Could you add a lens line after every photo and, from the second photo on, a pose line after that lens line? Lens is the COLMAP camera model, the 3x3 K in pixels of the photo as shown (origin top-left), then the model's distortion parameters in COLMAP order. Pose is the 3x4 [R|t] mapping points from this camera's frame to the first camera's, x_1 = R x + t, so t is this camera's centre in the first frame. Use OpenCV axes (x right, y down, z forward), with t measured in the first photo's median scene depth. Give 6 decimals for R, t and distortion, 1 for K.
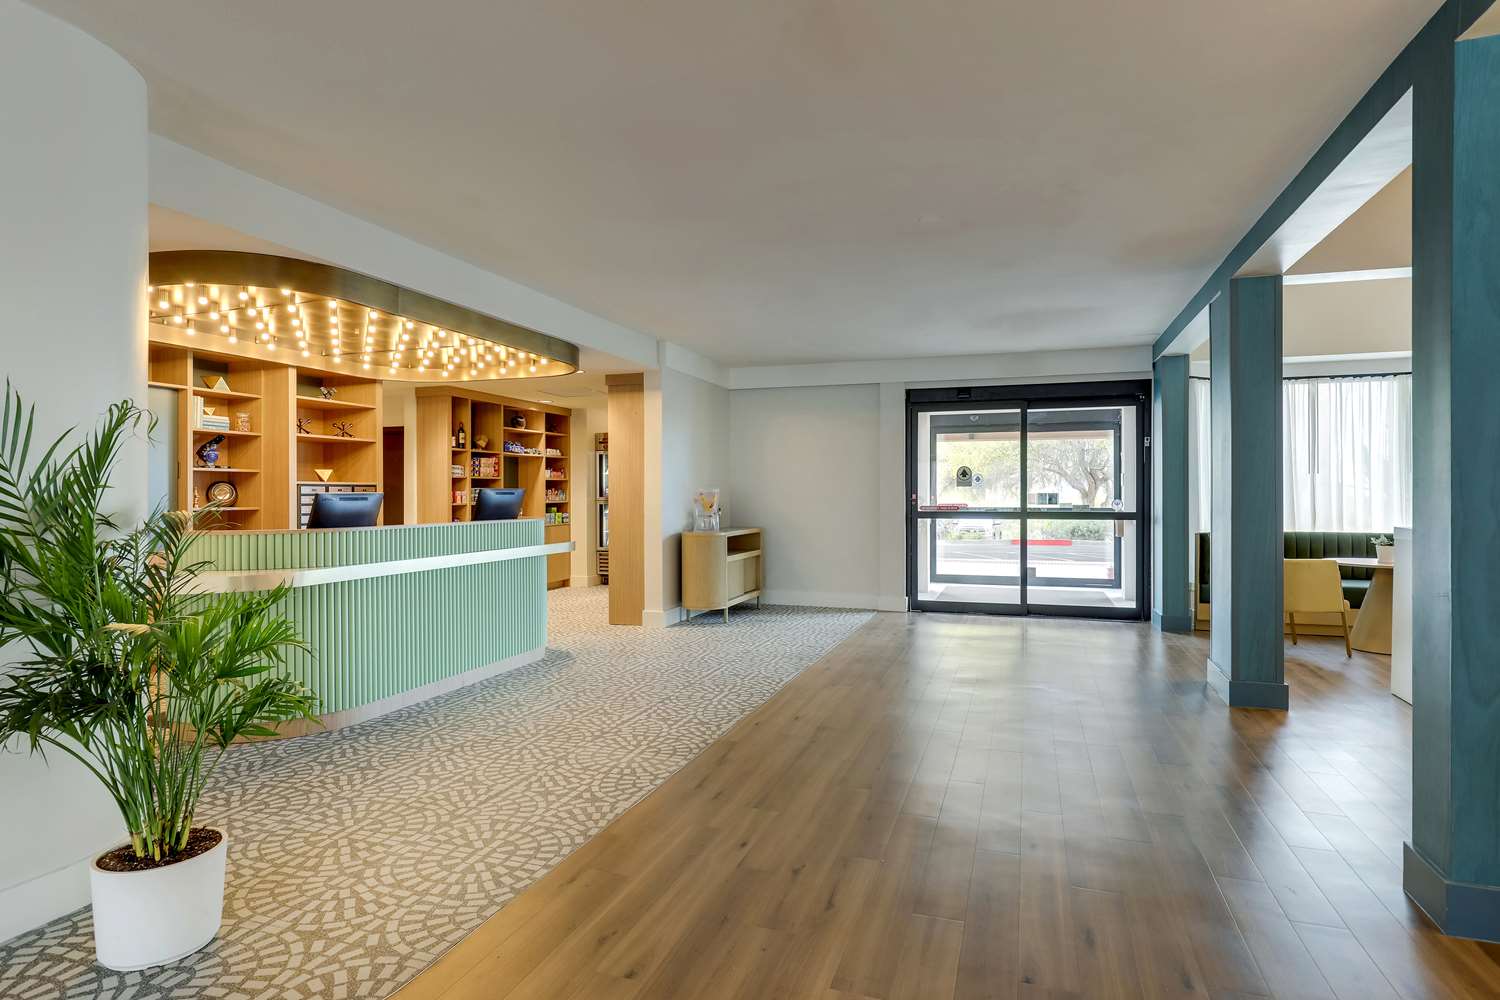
lens RADIAL K [[802.6, 0, 761.4], [0, 802.6, 498.6], [0, 0, 1]] dist [-0.002216, 0.002465]
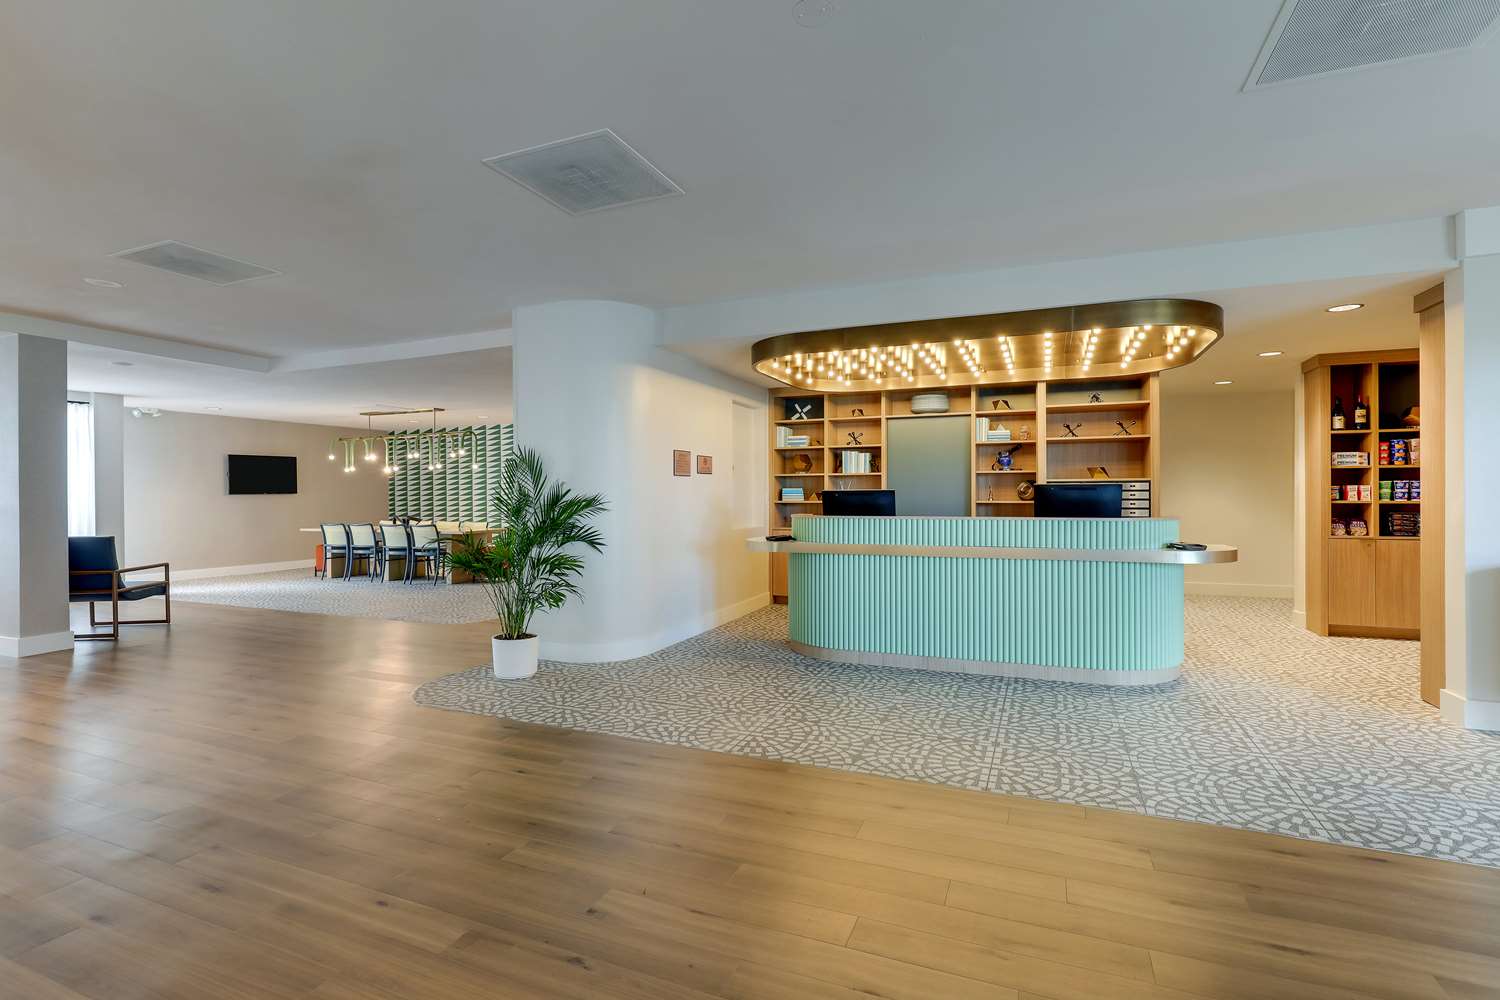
lens RADIAL K [[724.5, 0, 761.3], [0, 724.5, 492.0], [0, 0, 1]] dist [-0.011332, 0.001201]
pose [[-0.069280, -0.001067, -0.997597, 0.401884], [-0.003356, 0.999994, -0.000837, -0.000670], [0.997592, 0.003290, -0.069283, 0.544346]]
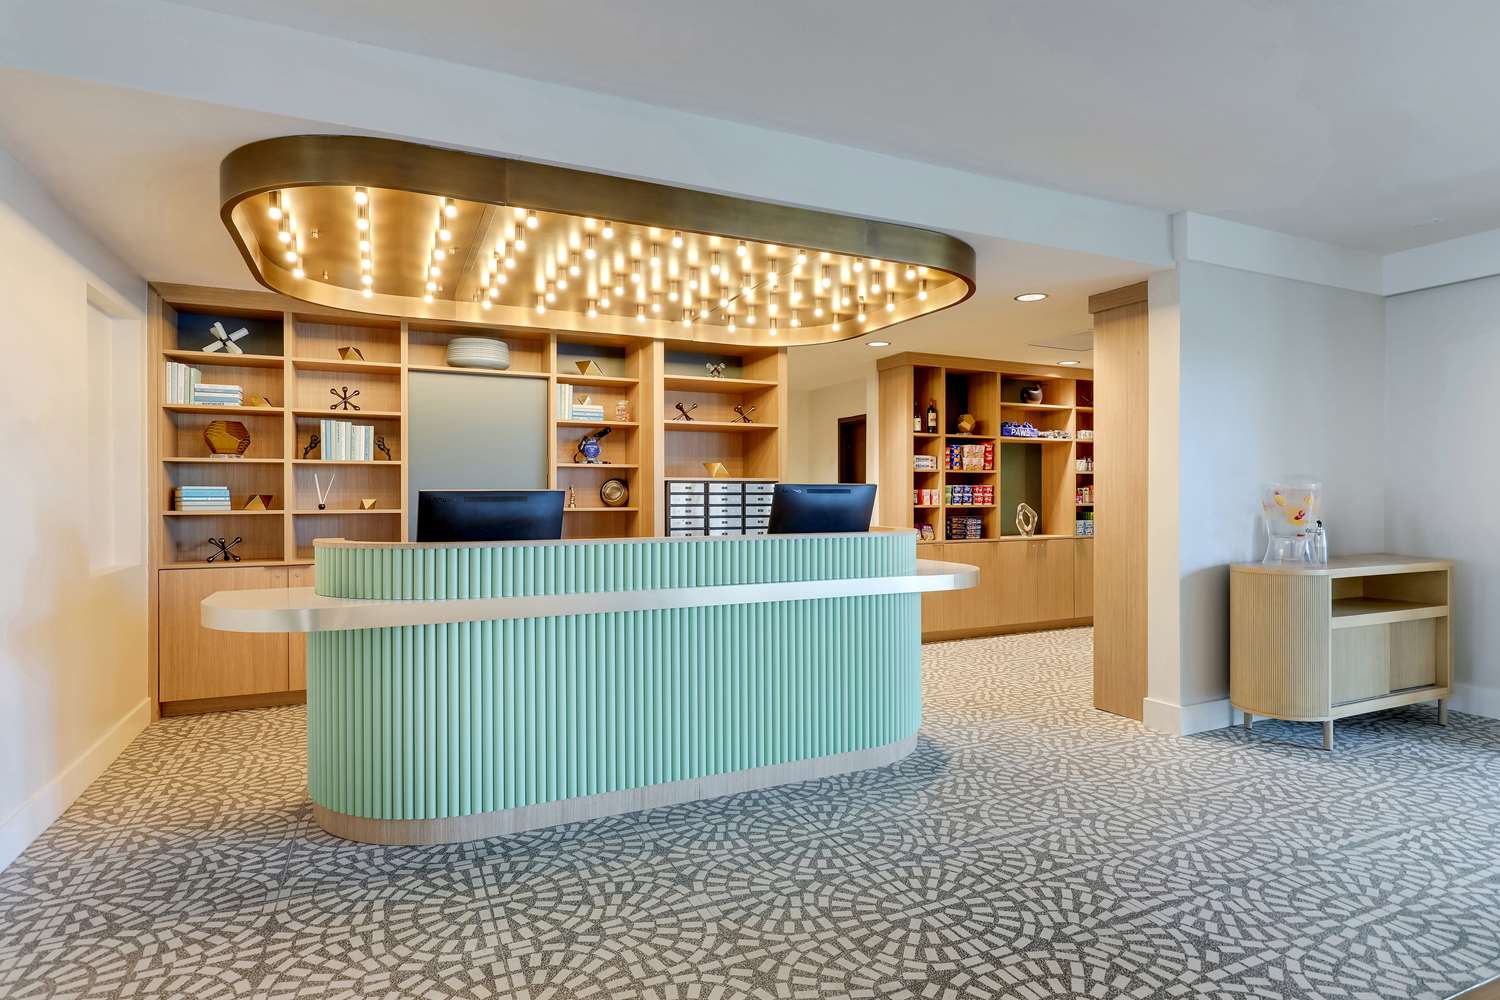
lens RADIAL K [[802.6, 0, 761.4], [0, 802.6, 498.6], [0, 0, 1]] dist [-0.002216, 0.002465]
pose [[0.687363, 0.004669, -0.726299, 0.077705], [-0.005485, 0.999984, 0.001237, -0.000825], [0.726293, 0.003134, 0.687378, 0.411816]]
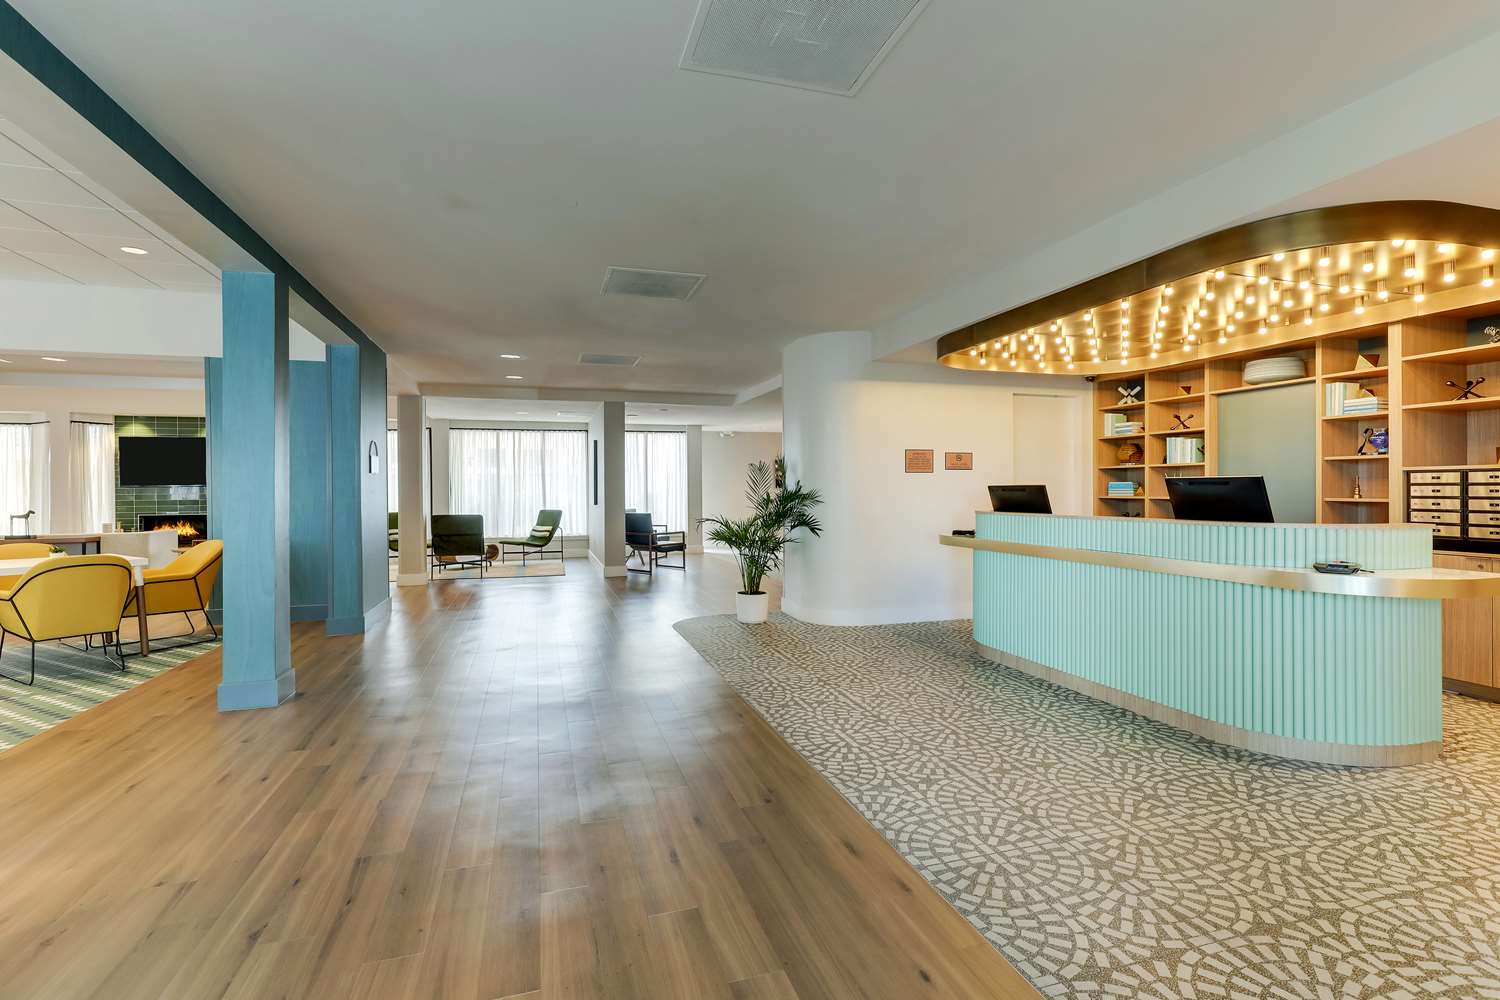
lens RADIAL K [[729.7, 0, 741.3], [0, 729.7, 485.3], [0, 0, 1]] dist [0.000527, 0.000353]
pose [[-0.825659, 0.003939, -0.564156, 0.291717], [0.002794, 0.999992, 0.002894, -0.006318], [0.564163, 0.000814, -0.825663, 1.004665]]
